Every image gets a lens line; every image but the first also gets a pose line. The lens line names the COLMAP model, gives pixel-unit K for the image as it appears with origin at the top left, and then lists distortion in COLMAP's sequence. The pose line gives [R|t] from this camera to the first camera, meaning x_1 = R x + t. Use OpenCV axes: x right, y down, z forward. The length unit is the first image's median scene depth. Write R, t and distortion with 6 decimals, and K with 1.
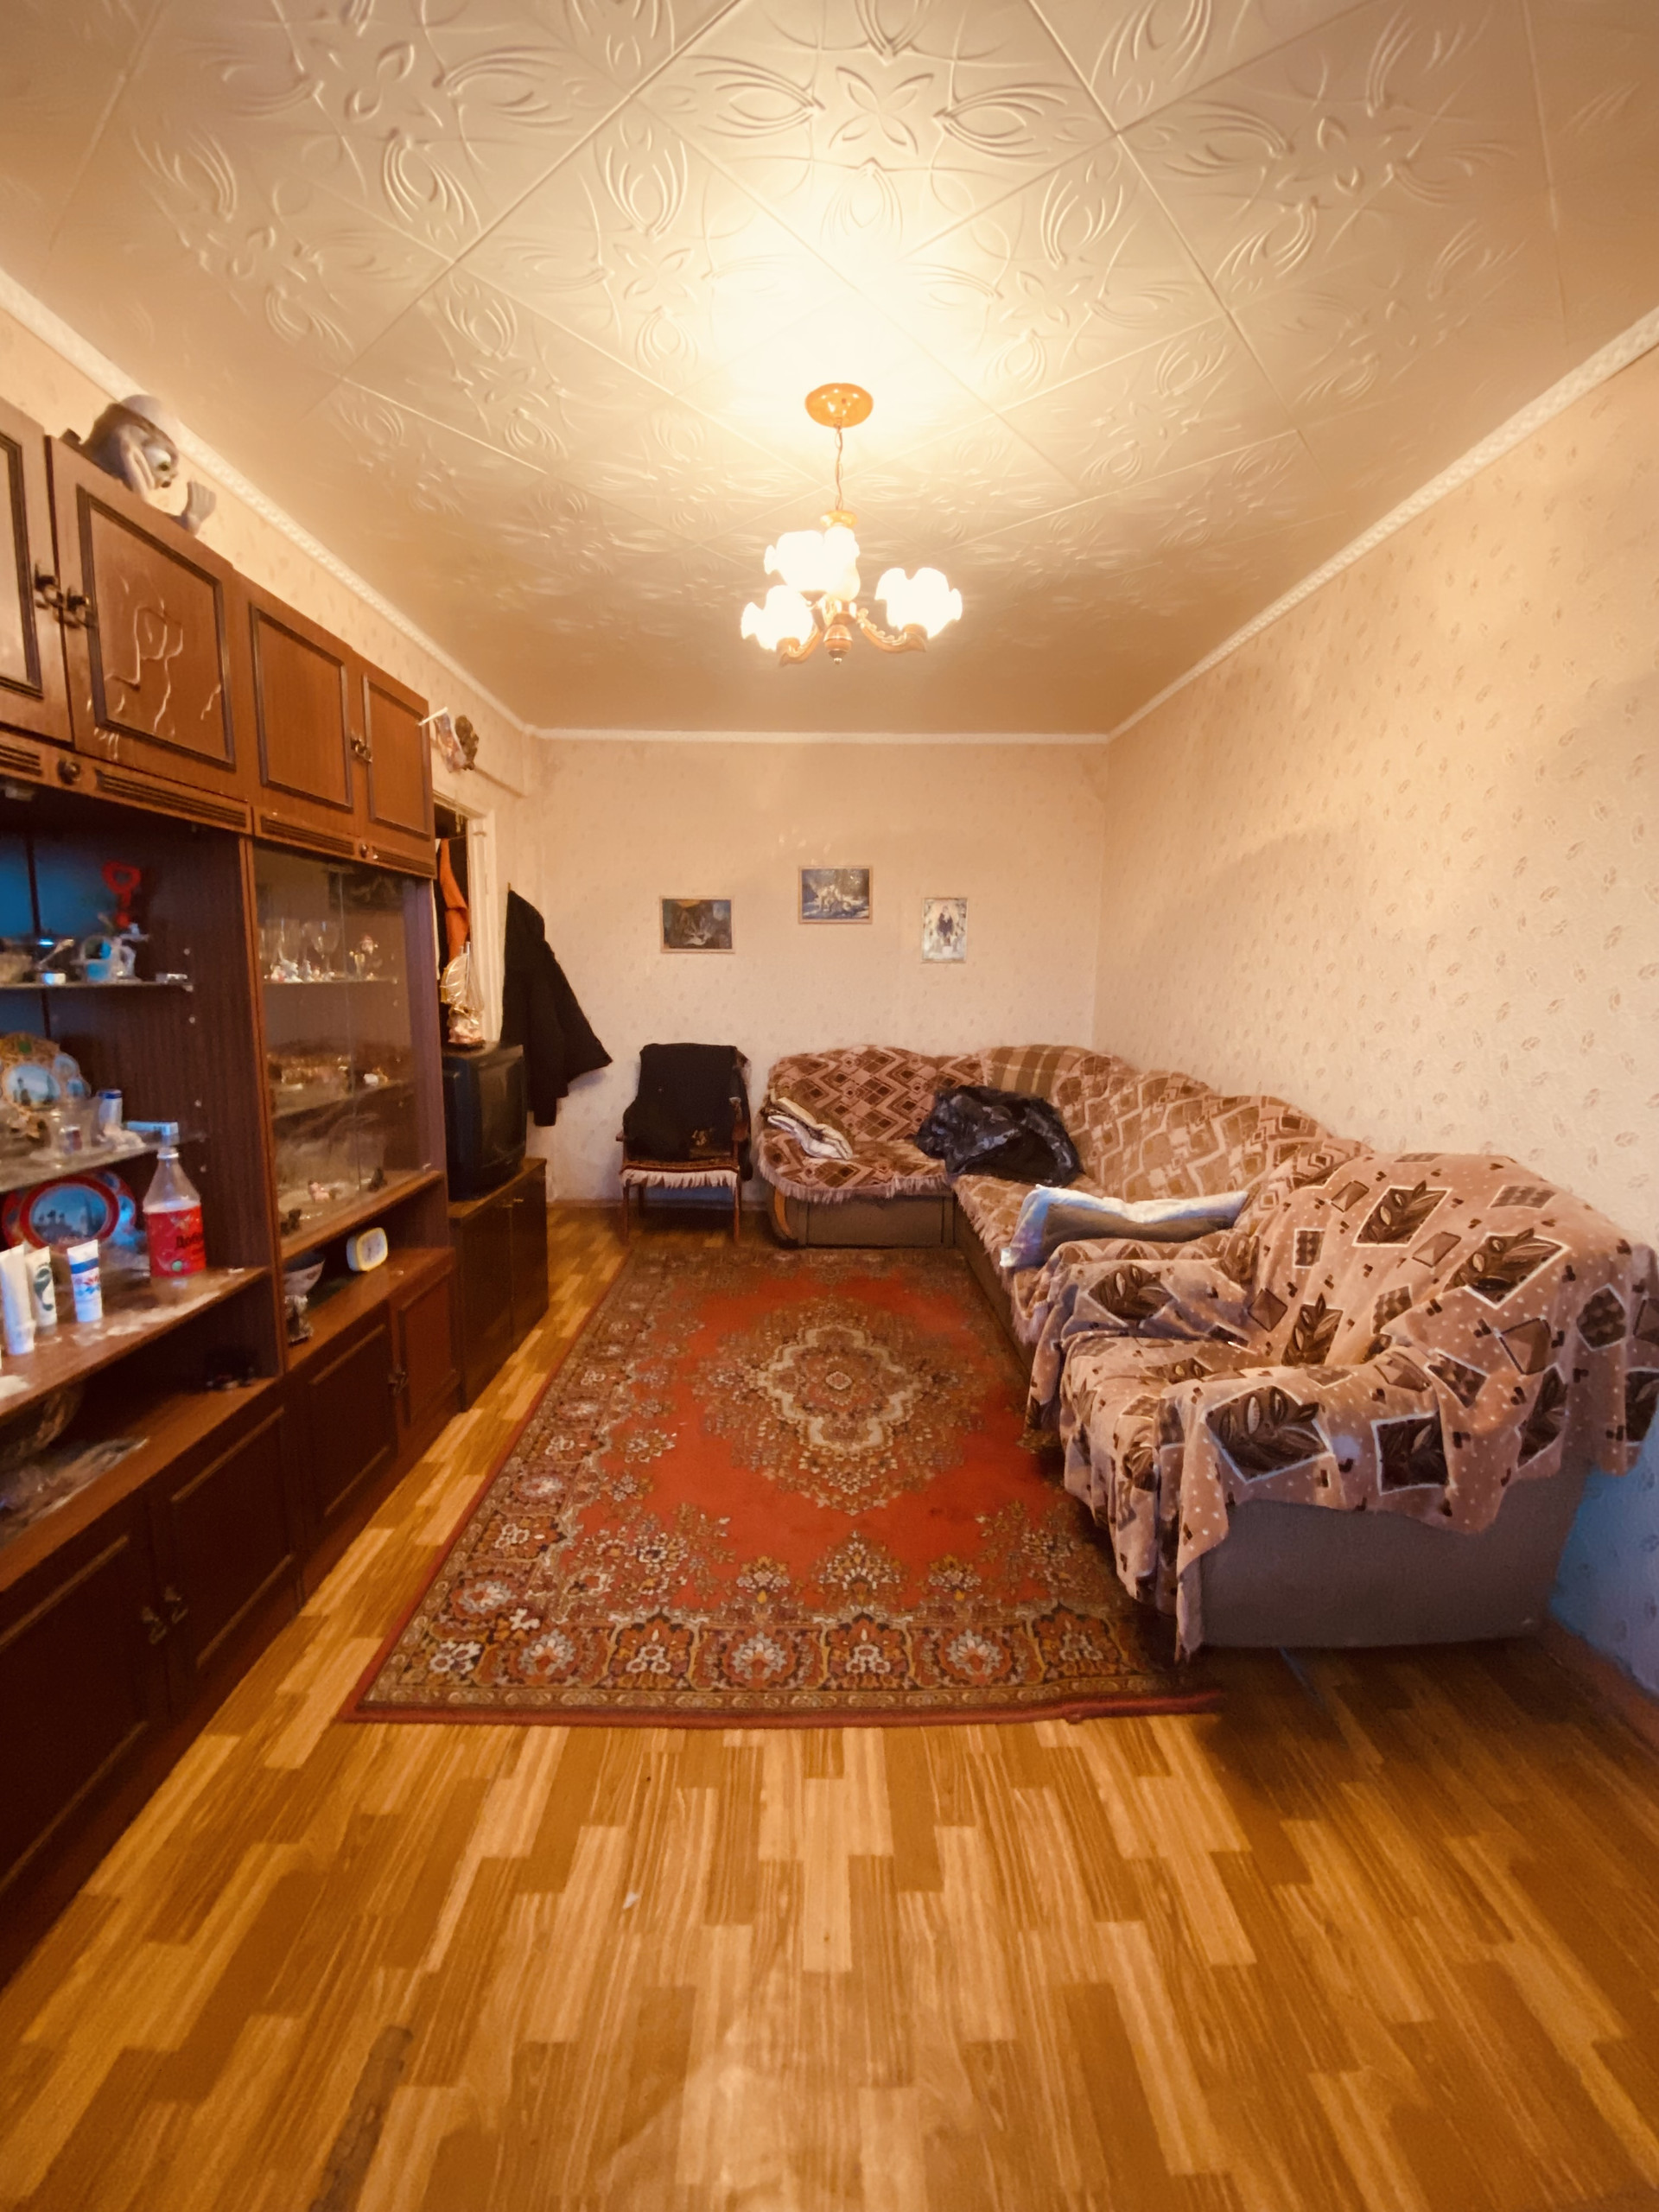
lens RADIAL K [[897.6, 0, 819.2], [0, 897.6, 1099.9], [0, 0, 1]] dist [-0.051292, -0.000822]
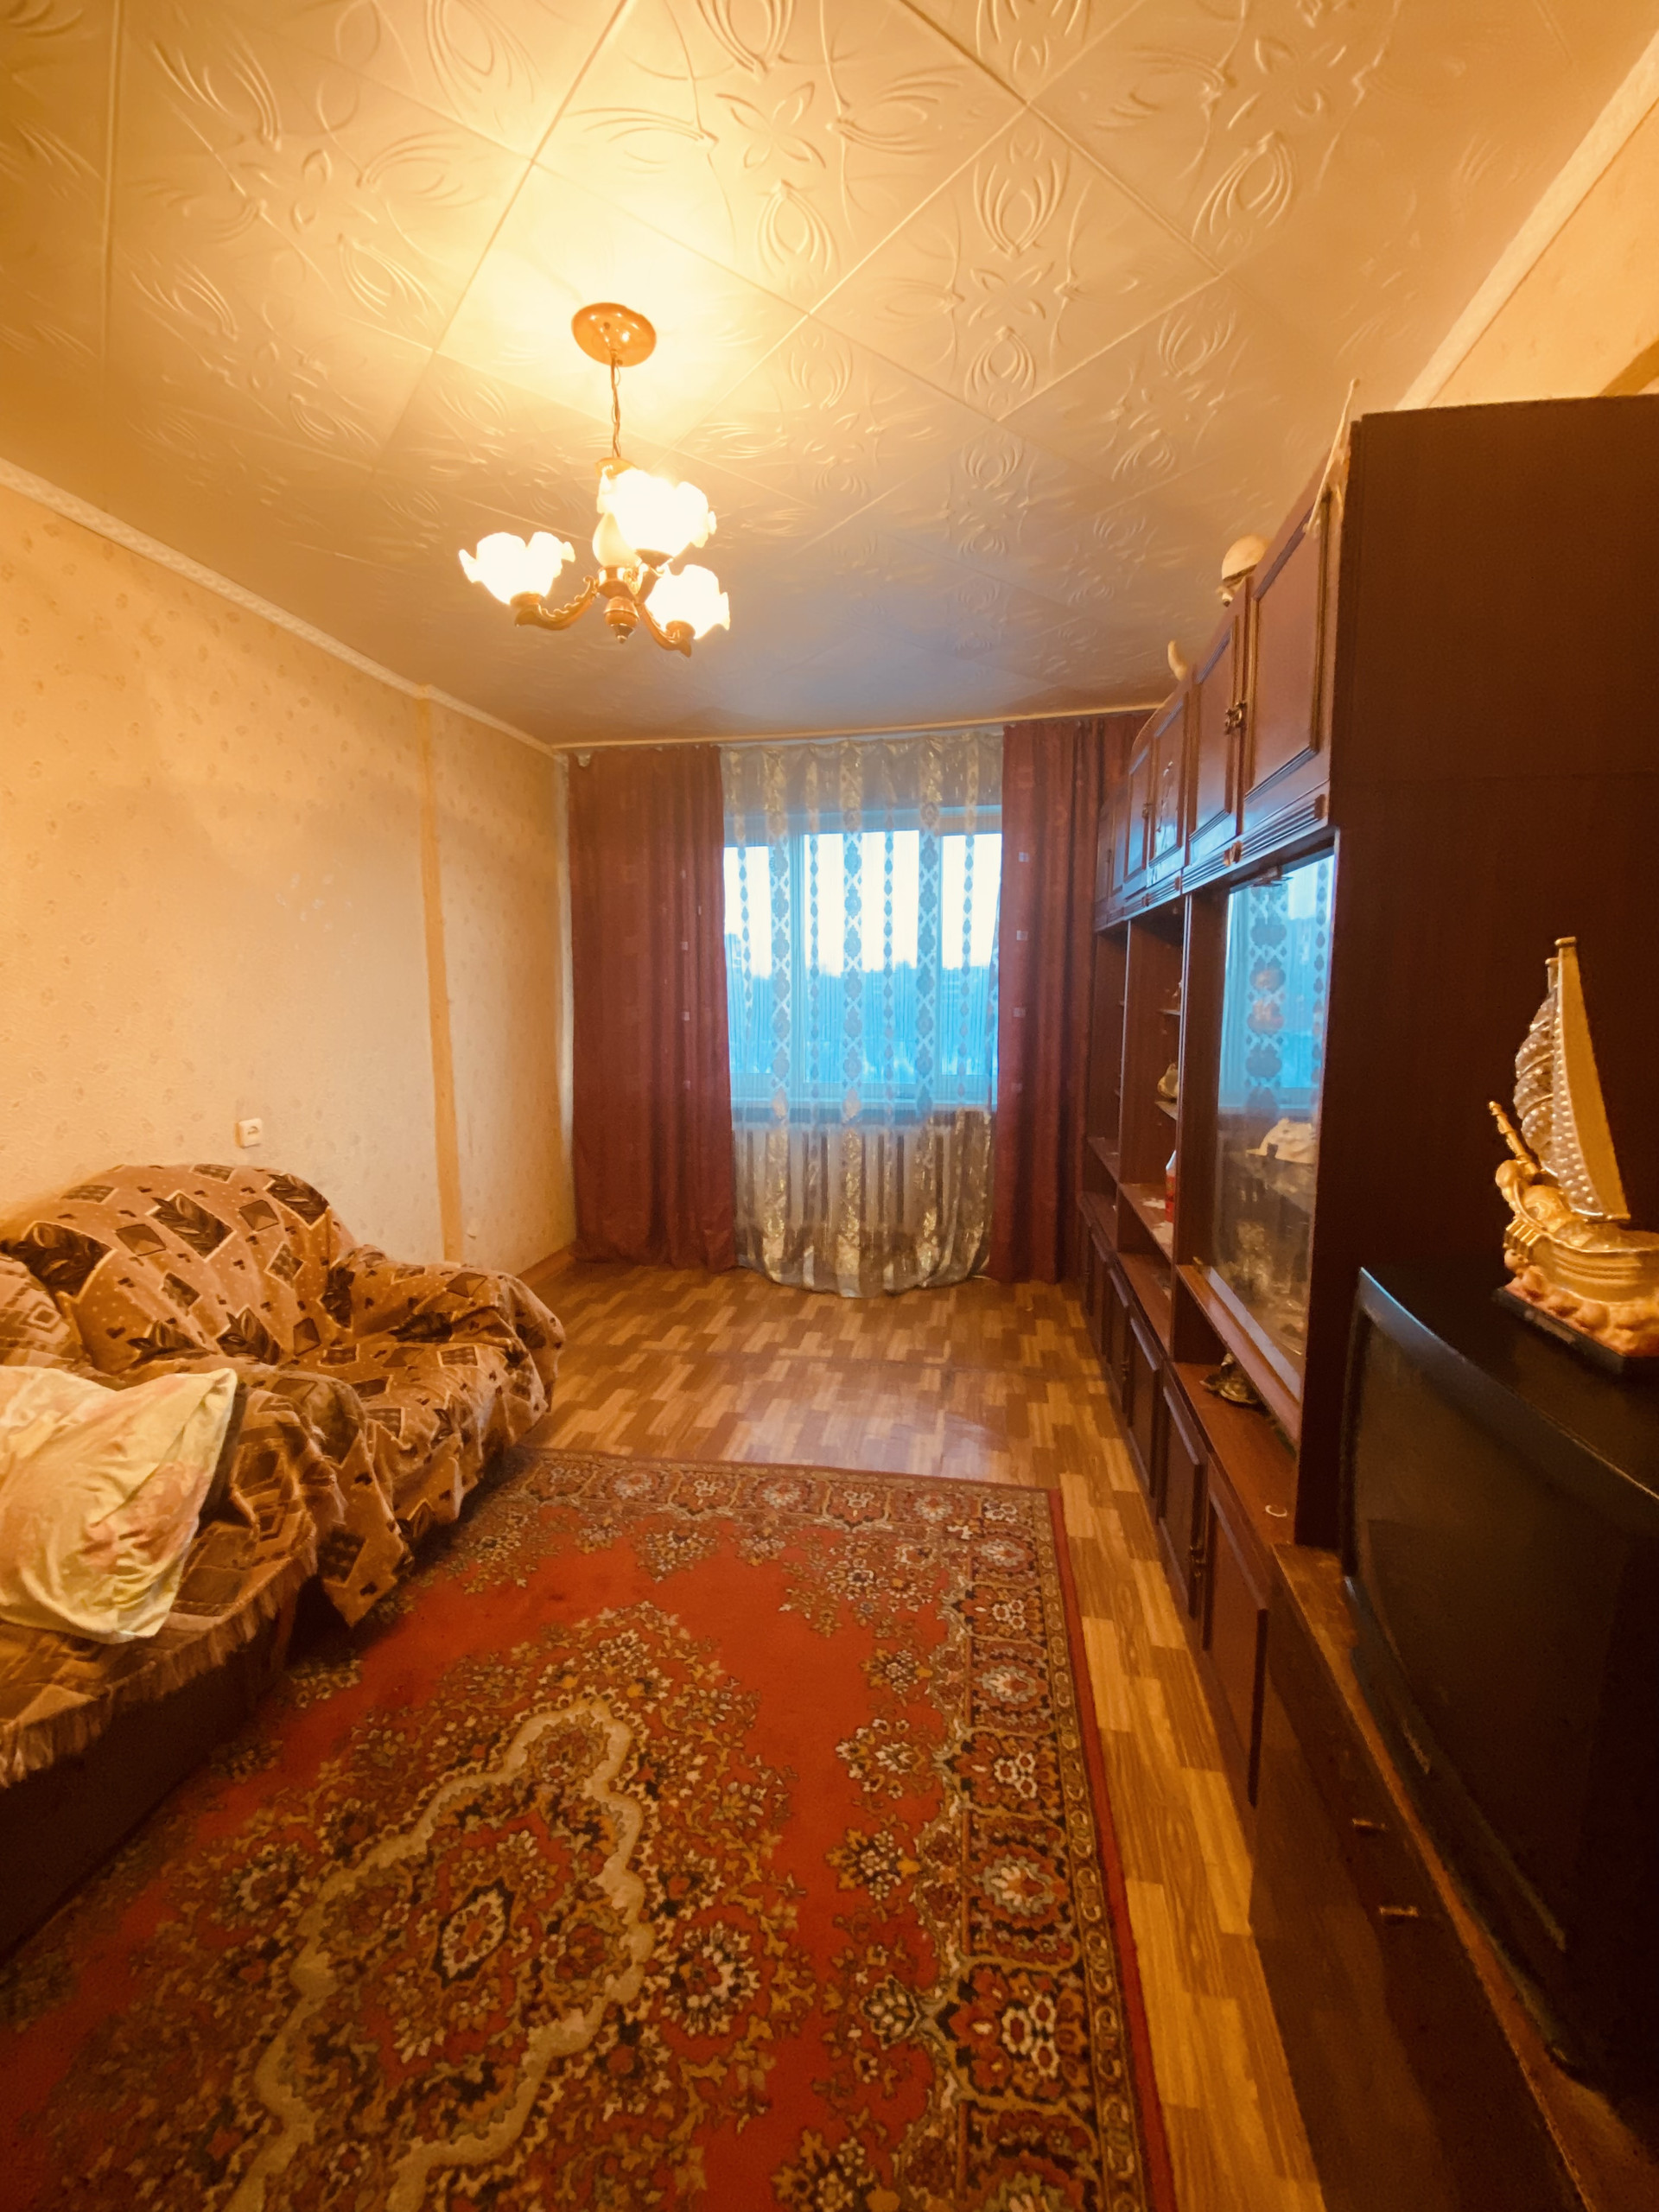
lens RADIAL K [[897.6, 0, 826.2], [0, 897.6, 1100.4], [0, 0, 1]] dist [-0.051292, -0.000822]
pose [[-0.983963, -0.030297, 0.175780, -0.325053], [0.016533, 0.965736, 0.258999, -0.299396], [-0.177604, 0.257752, -0.949748, 1.911646]]
